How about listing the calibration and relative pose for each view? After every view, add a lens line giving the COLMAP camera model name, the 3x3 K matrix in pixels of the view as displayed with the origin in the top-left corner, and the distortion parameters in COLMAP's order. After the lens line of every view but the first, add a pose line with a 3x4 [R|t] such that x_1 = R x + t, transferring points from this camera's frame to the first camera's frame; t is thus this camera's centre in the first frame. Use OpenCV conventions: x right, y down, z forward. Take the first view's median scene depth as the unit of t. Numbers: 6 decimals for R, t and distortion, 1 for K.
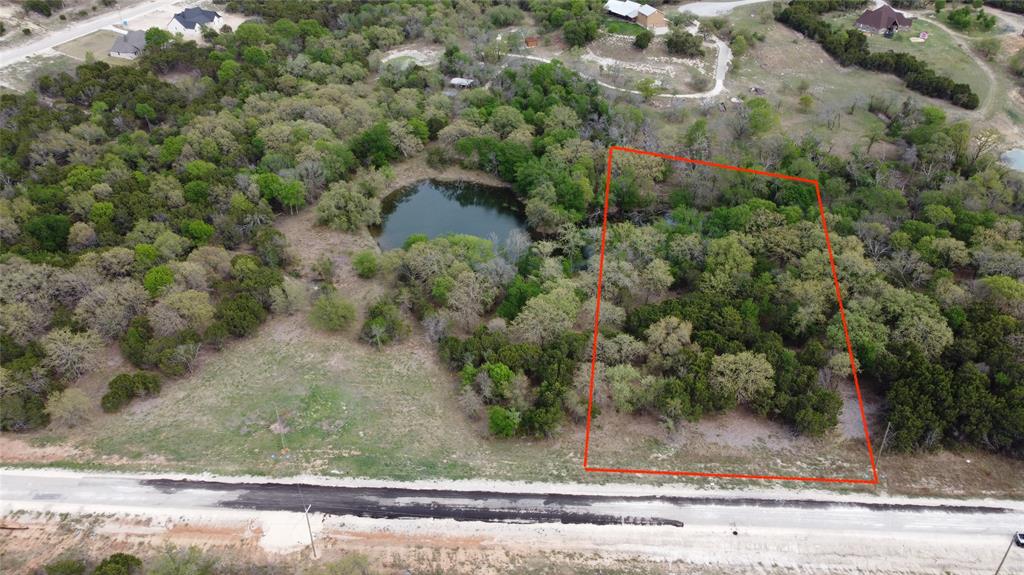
lens RADIAL K [[774.0, 0, 512.5], [0, 774.0, 286.9], [0, 0, 1]] dist [0.001970, -0.004512]
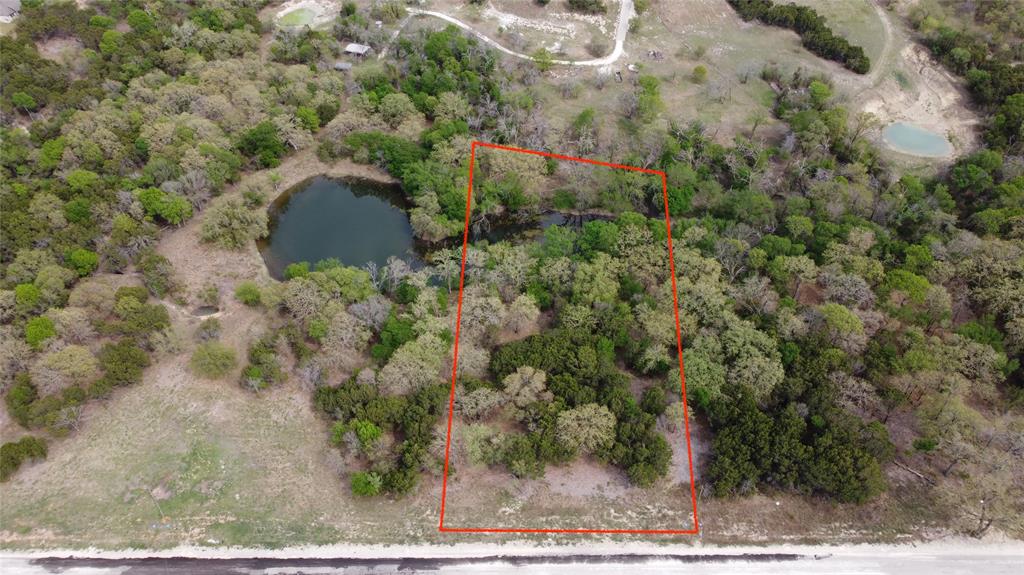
lens RADIAL K [[774.0, 0, 511.7], [0, 774.0, 285.6], [0, 0, 1]] dist [0.001970, -0.004512]
pose [[0.998203, -0.037255, 0.046942, 0.143982], [0.028701, 0.984805, 0.171275, -0.267568], [-0.052609, -0.169620, 0.984104, -0.037687]]
